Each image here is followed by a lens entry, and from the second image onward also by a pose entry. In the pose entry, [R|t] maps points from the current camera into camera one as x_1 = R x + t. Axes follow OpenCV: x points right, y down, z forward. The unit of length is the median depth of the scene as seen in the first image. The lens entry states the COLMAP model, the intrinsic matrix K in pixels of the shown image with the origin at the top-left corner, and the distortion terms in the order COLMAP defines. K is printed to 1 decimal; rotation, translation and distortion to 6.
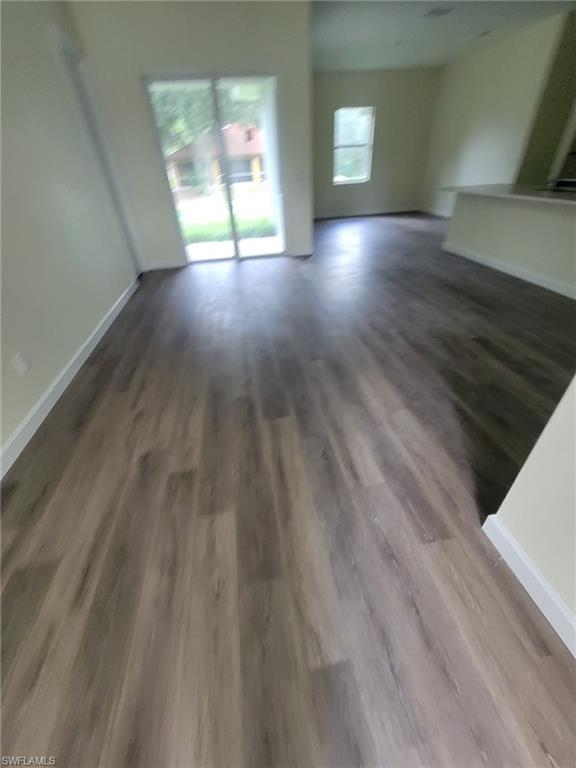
lens RADIAL K [[317.1, 0, 288.0], [0, 317.1, 384.0], [0, 0, 1]] dist [0.001951, 0.000285]
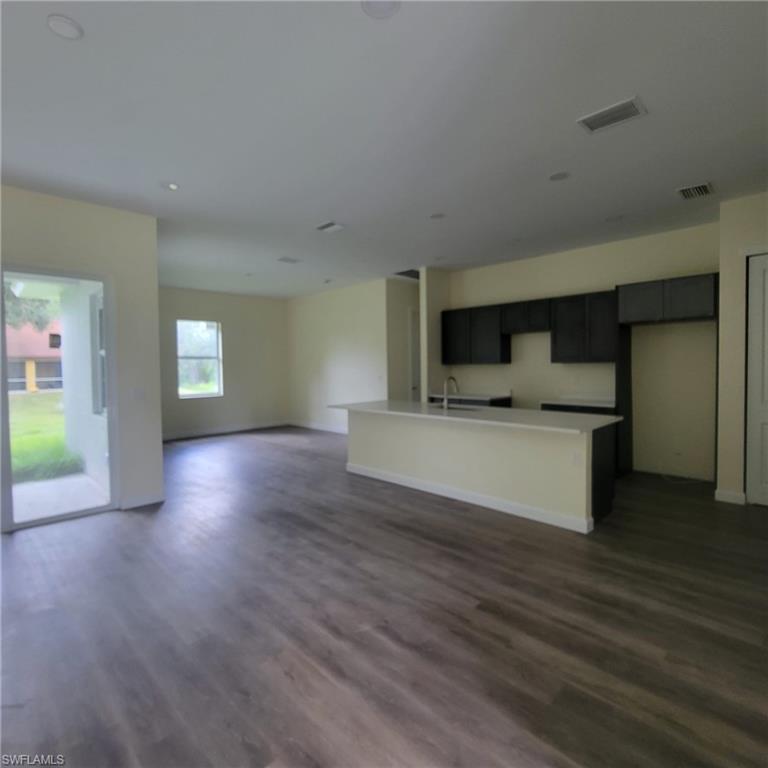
lens RADIAL K [[423.5, 0, 387.4], [0, 423.5, 372.5], [0, 0, 1]] dist [-0.012525, -0.002932]
pose [[0.805827, 0.050313, 0.590010, -0.066677], [0.300512, 0.823794, -0.480683, -0.105084], [-0.510232, 0.564652, 0.648716, 0.147431]]
